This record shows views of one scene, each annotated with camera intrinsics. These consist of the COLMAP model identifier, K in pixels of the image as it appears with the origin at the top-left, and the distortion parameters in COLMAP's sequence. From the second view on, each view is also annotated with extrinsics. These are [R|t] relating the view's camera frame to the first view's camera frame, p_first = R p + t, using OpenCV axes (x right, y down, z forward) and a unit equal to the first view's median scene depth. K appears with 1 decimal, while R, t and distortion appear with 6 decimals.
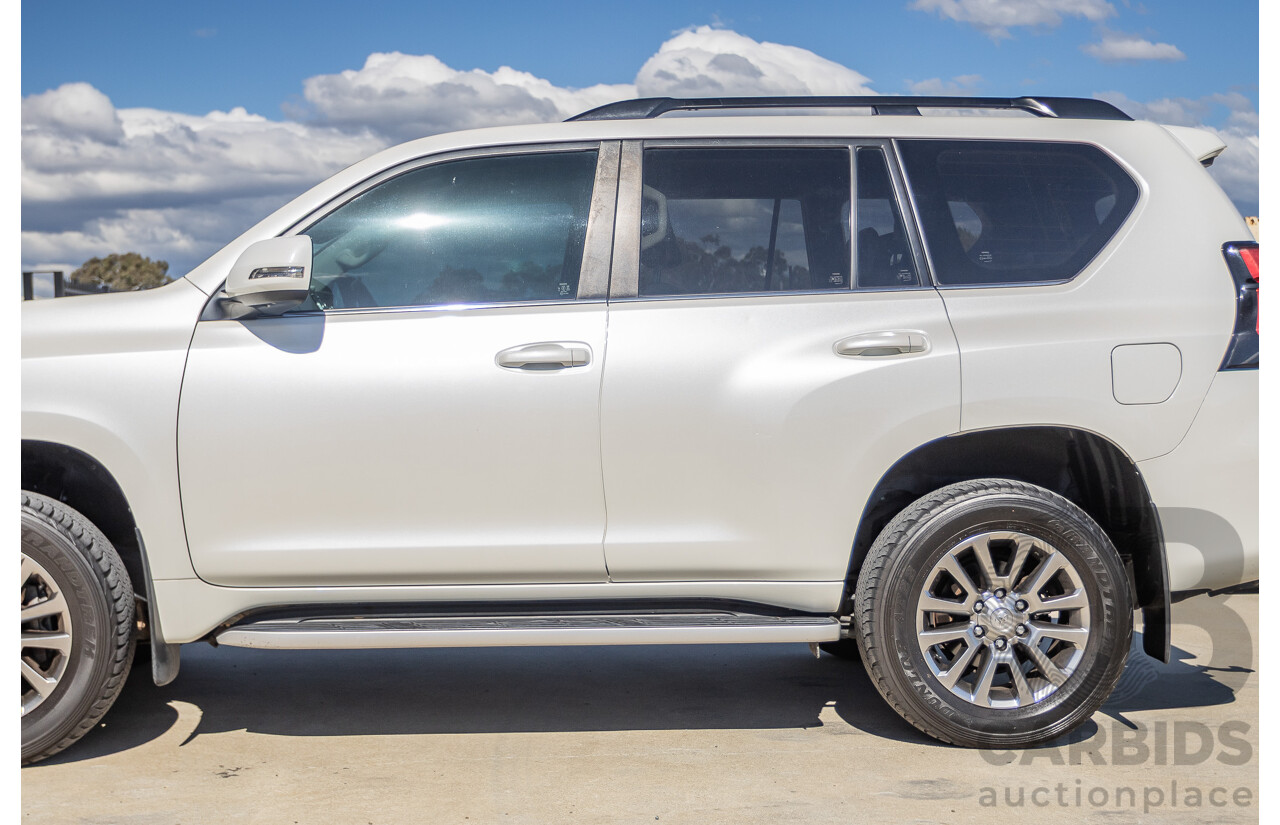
lens RADIAL K [[2099.1, 0, 626.8], [0, 2099.1, 391.5], [0, 0, 1]] dist [-0.036121, 0.018895]
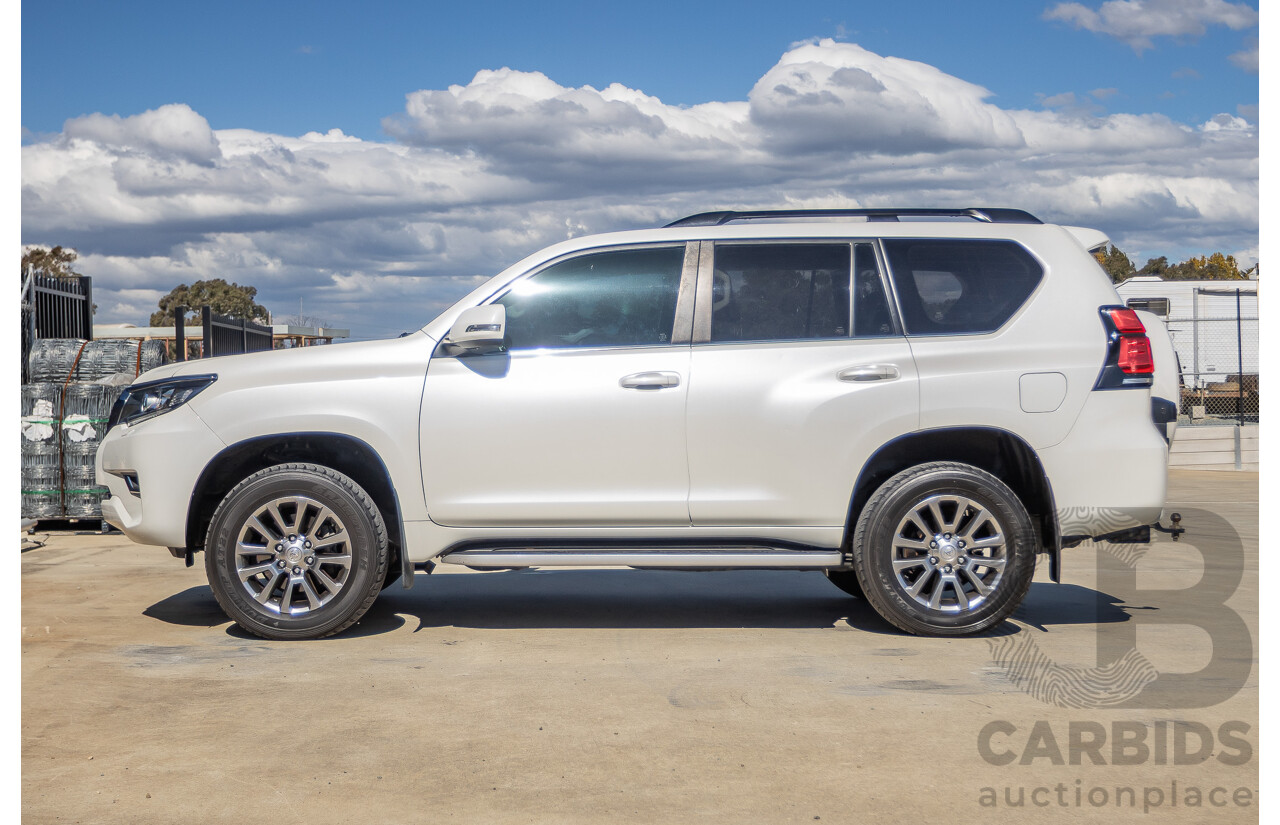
lens RADIAL K [[2253.0, 0, 640.0], [0, 2253.0, 412.5], [0, 0, 1]] dist [0.010672, -0.136235]
pose [[0.998912, 0.001781, -0.046607, 0.030520], [-0.002006, 0.999987, -0.004779, 0.014512], [0.046598, 0.004868, 0.998902, -0.654411]]
